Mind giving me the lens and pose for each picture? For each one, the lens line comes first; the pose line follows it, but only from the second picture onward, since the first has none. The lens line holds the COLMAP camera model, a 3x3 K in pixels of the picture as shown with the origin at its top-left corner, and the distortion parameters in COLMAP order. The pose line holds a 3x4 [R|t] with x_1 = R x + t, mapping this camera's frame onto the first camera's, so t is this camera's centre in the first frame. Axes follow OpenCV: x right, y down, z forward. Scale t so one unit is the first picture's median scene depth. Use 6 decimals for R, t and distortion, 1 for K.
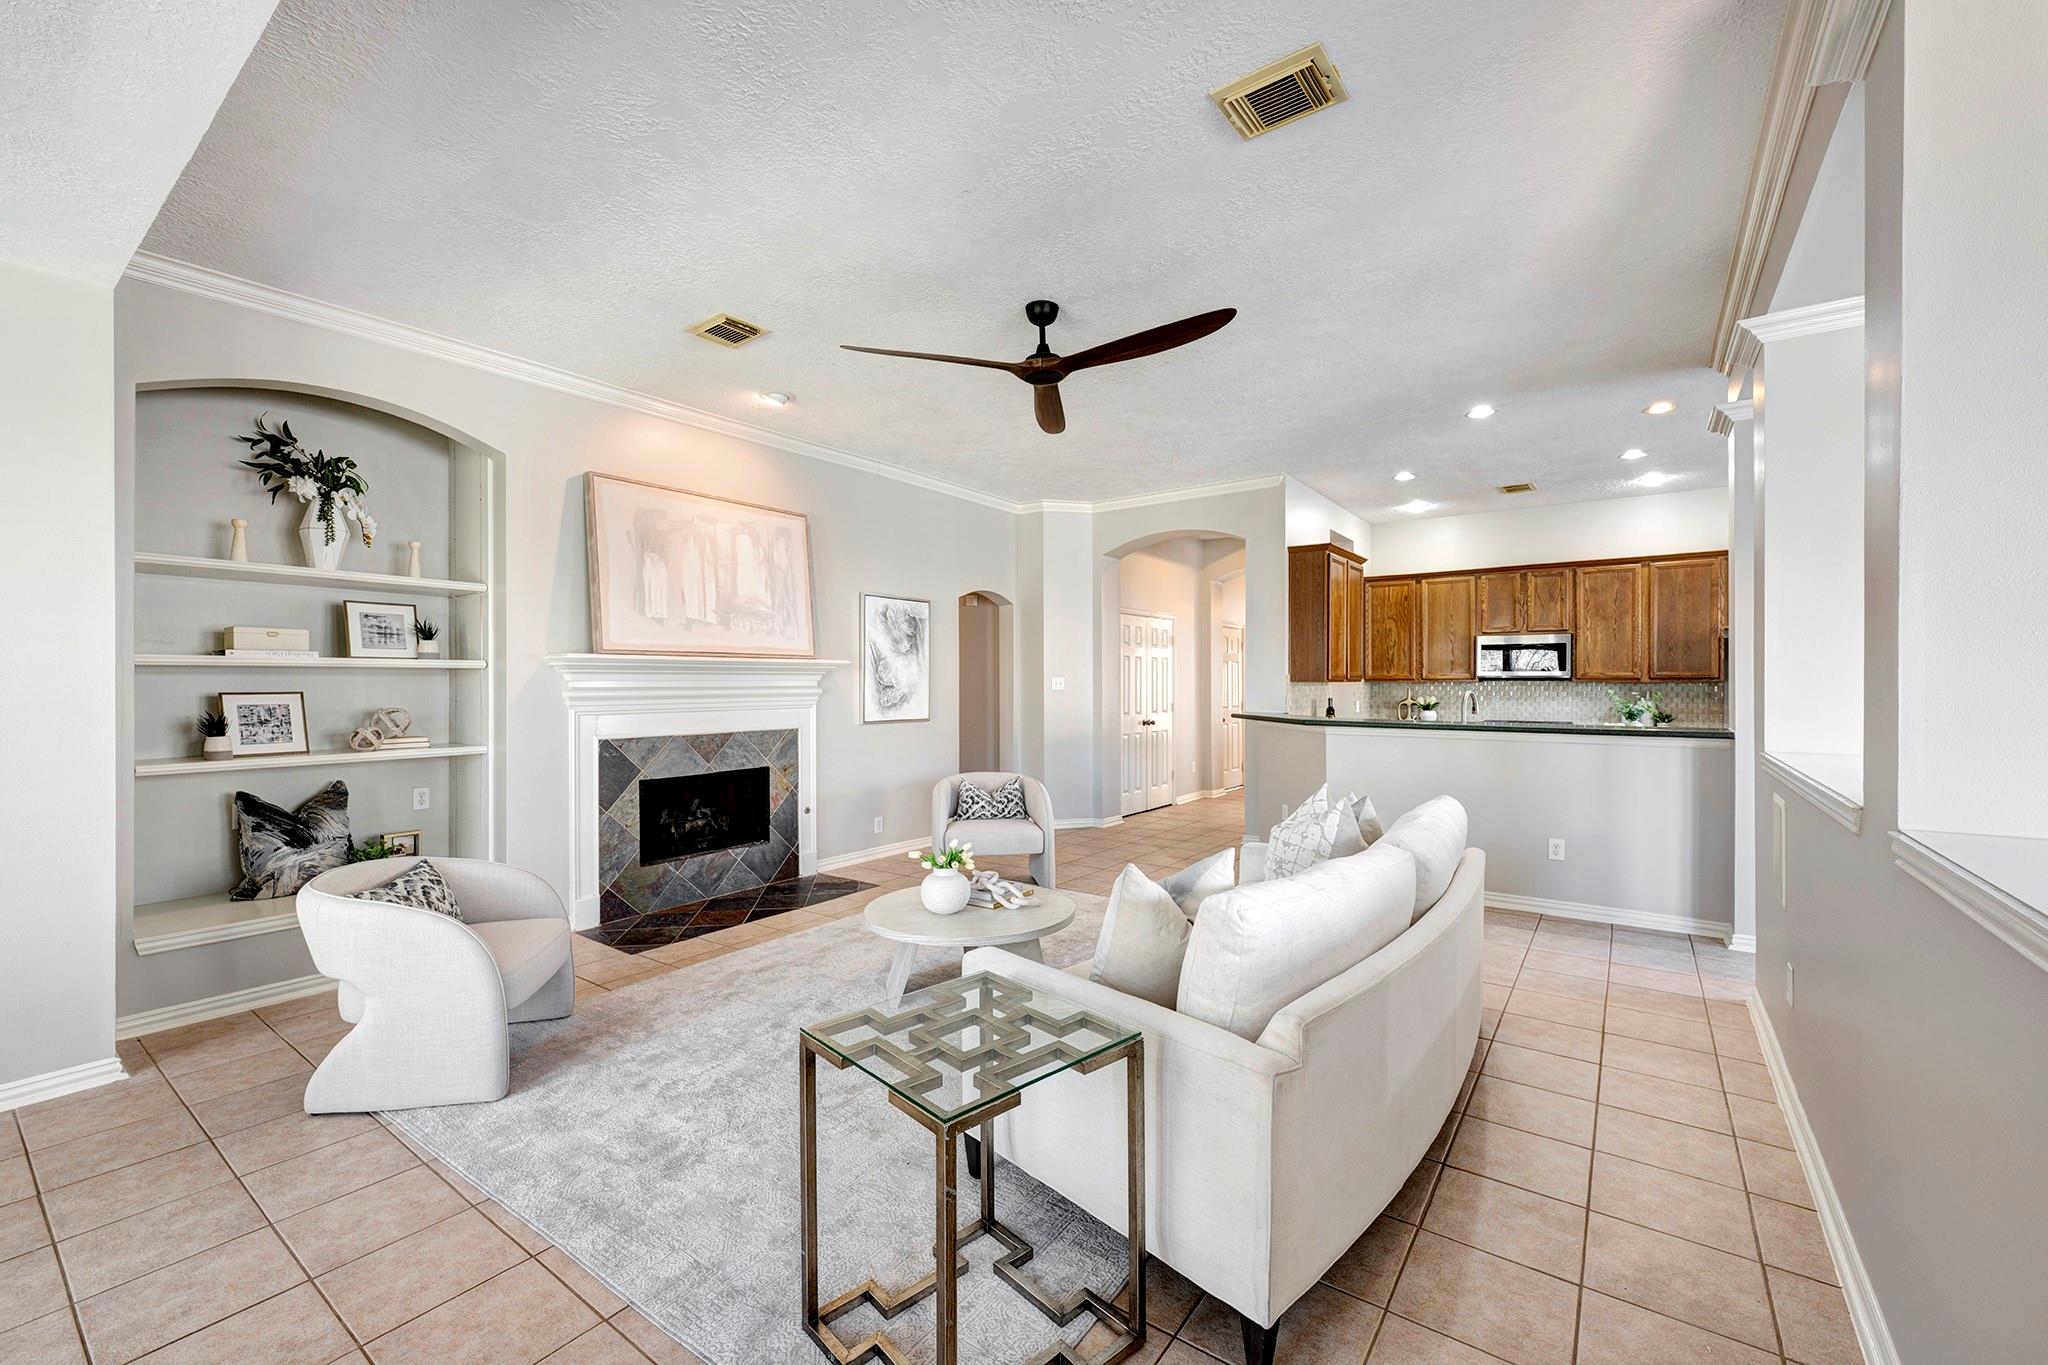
lens RADIAL K [[816.6, 0, 1005.3], [0, 816.6, 688.8], [0, 0, 1]] dist [-0.005649, 0.000092]
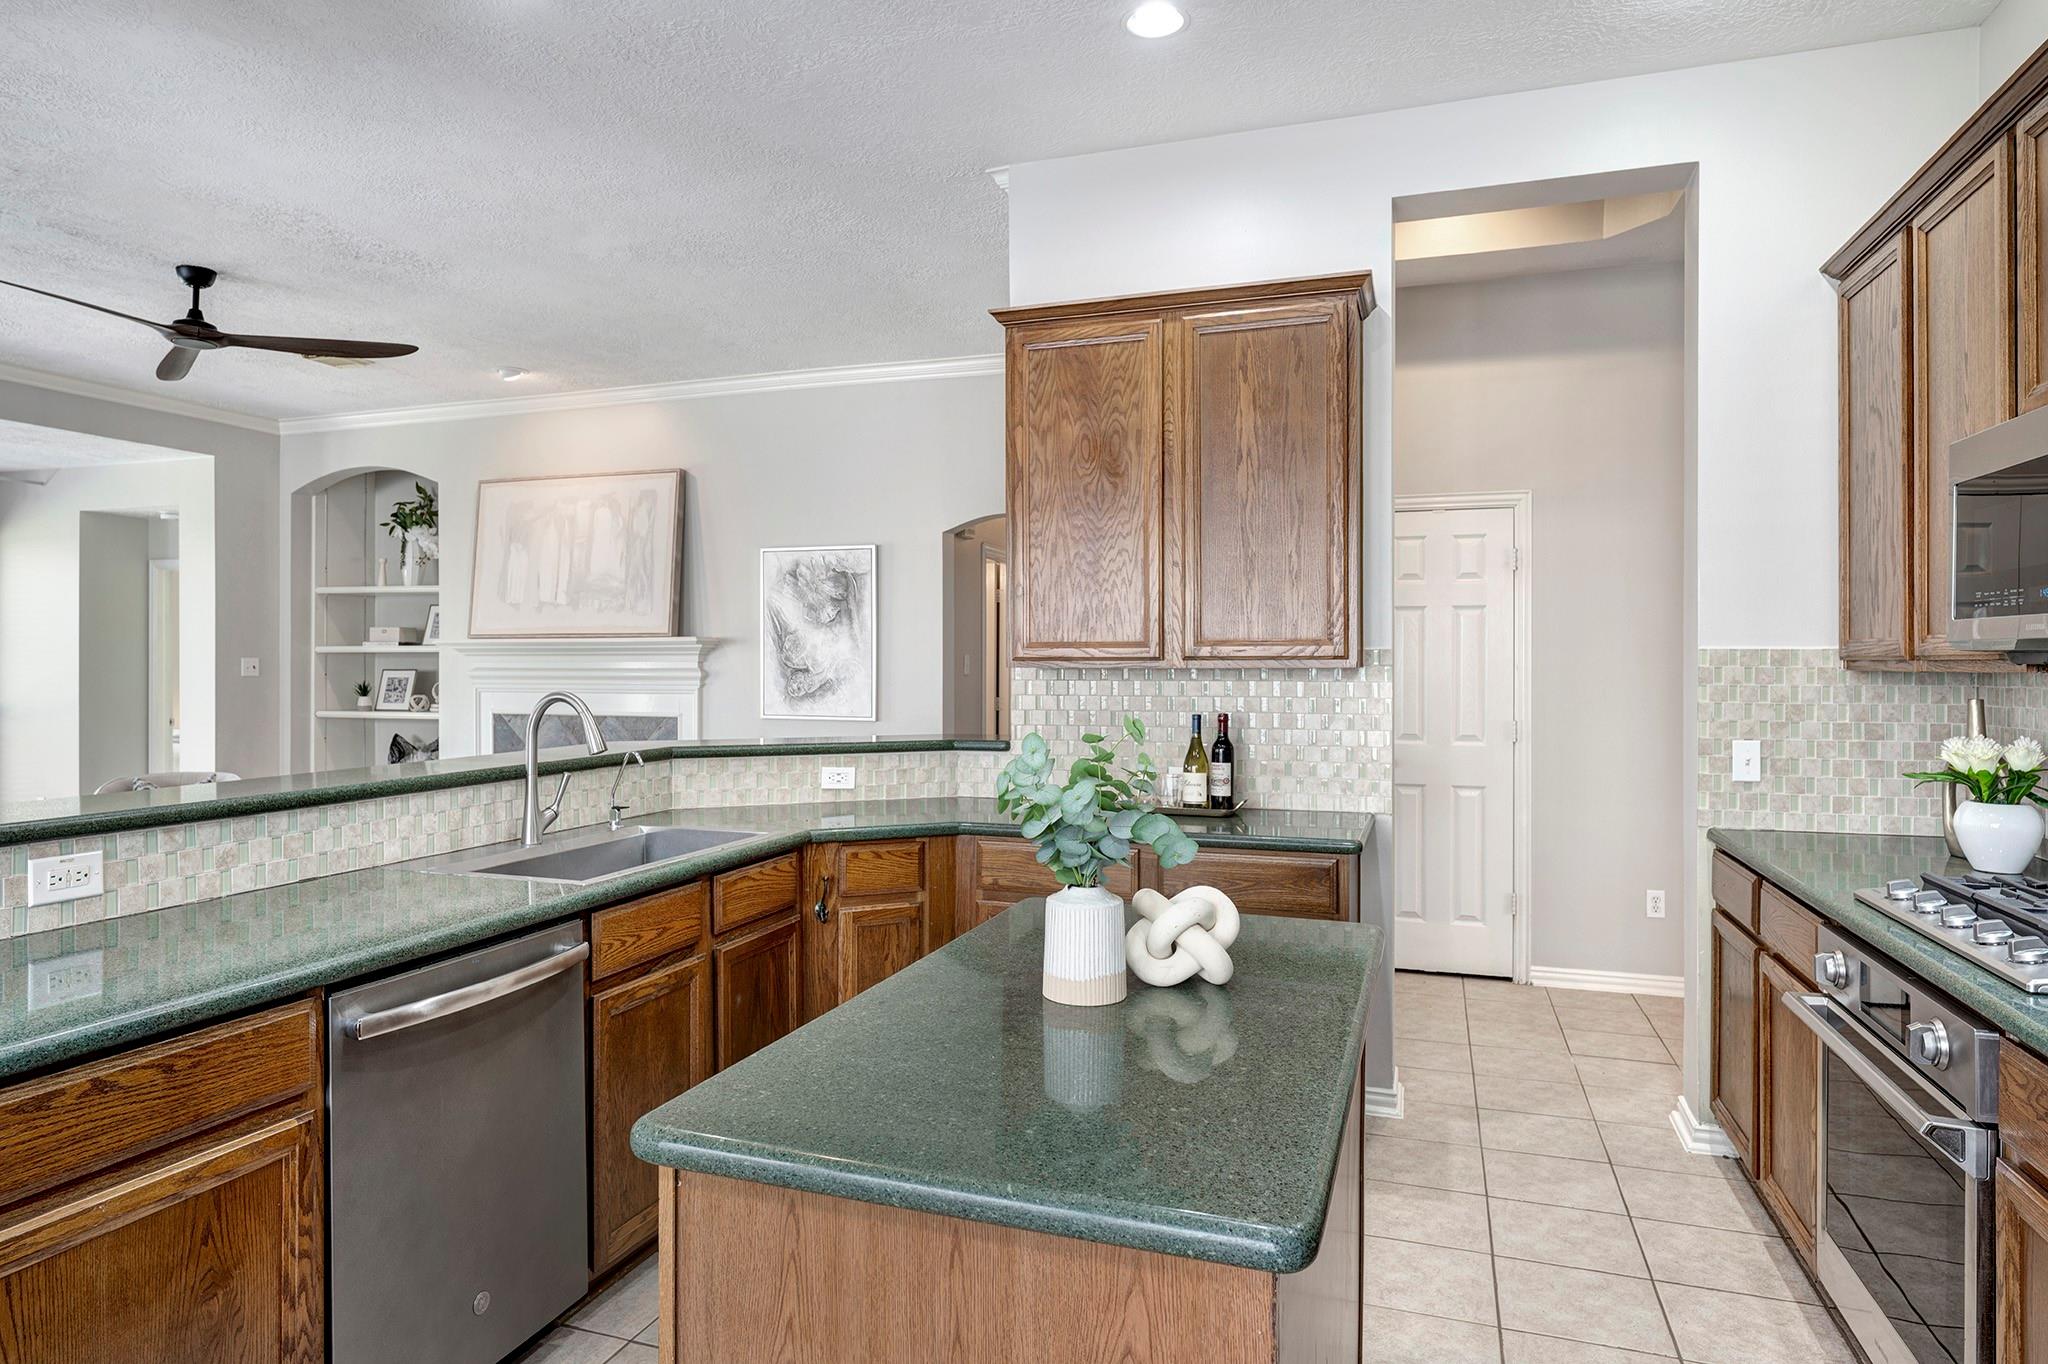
lens RADIAL K [[1219.3, 0, 1010.8], [0, 1219.3, 674.8], [0, 0, 1]] dist [-0.026222, 0.010184]
pose [[0.304433, 0.011740, -0.952461, 1.172968], [-0.009357, 0.999913, 0.009334, -0.012713], [0.952488, 0.006071, 0.304517, 1.024524]]
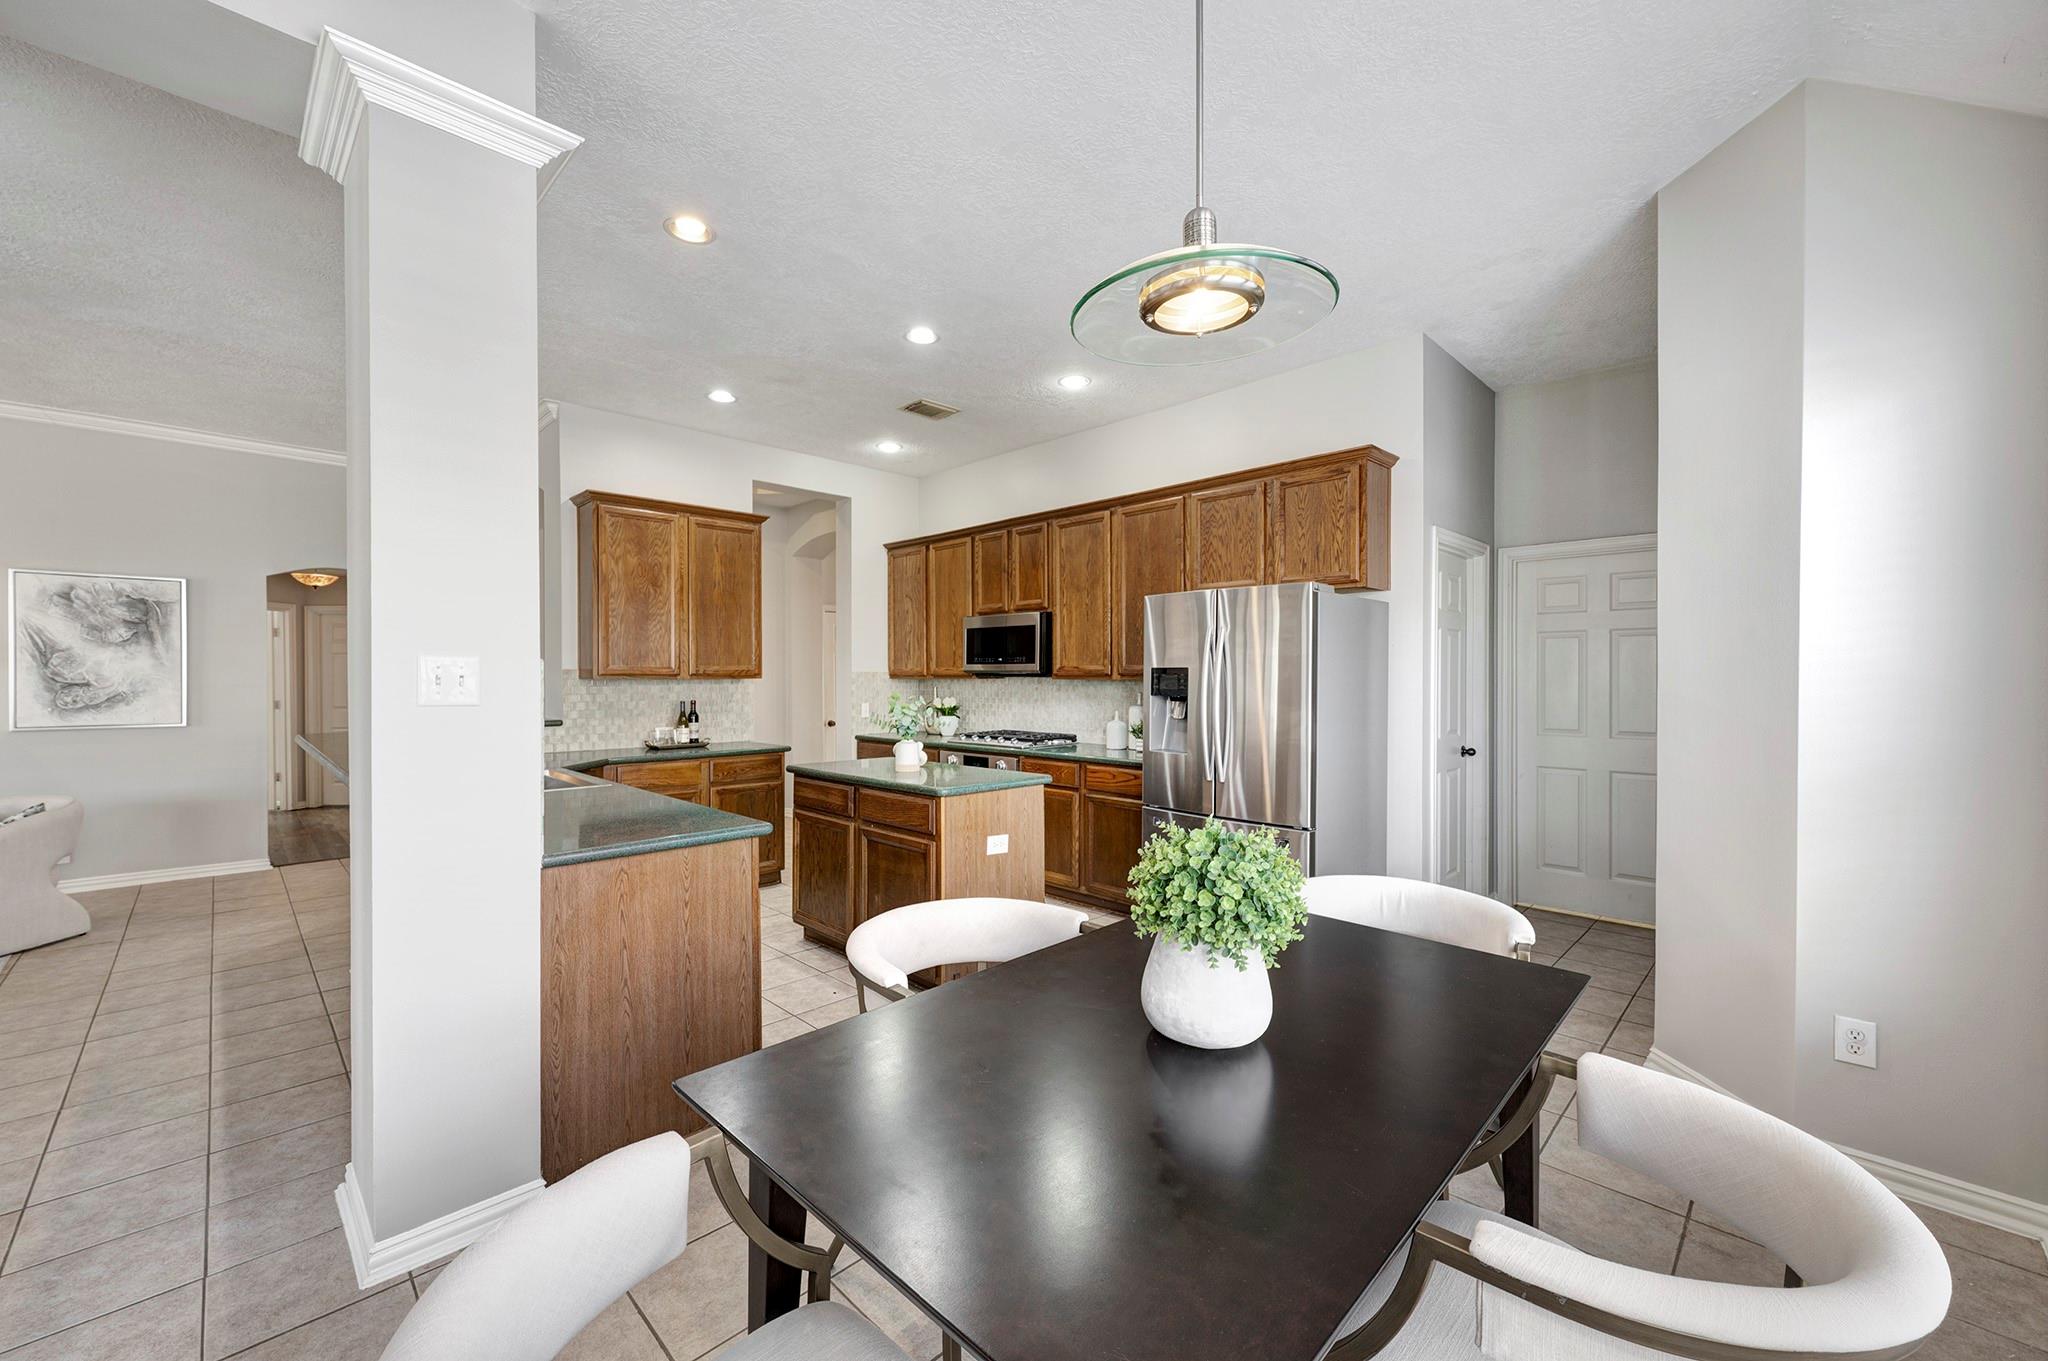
lens RADIAL K [[810.7, 0, 1007.7], [0, 810.7, 684.1], [0, 0, 1]] dist [0.009668, 0.000317]
pose [[0.989167, 0.001671, -0.146787, 1.077915], [-0.001491, 0.999998, 0.001339, -0.006690], [0.146789, -0.001106, 0.989167, 0.400111]]
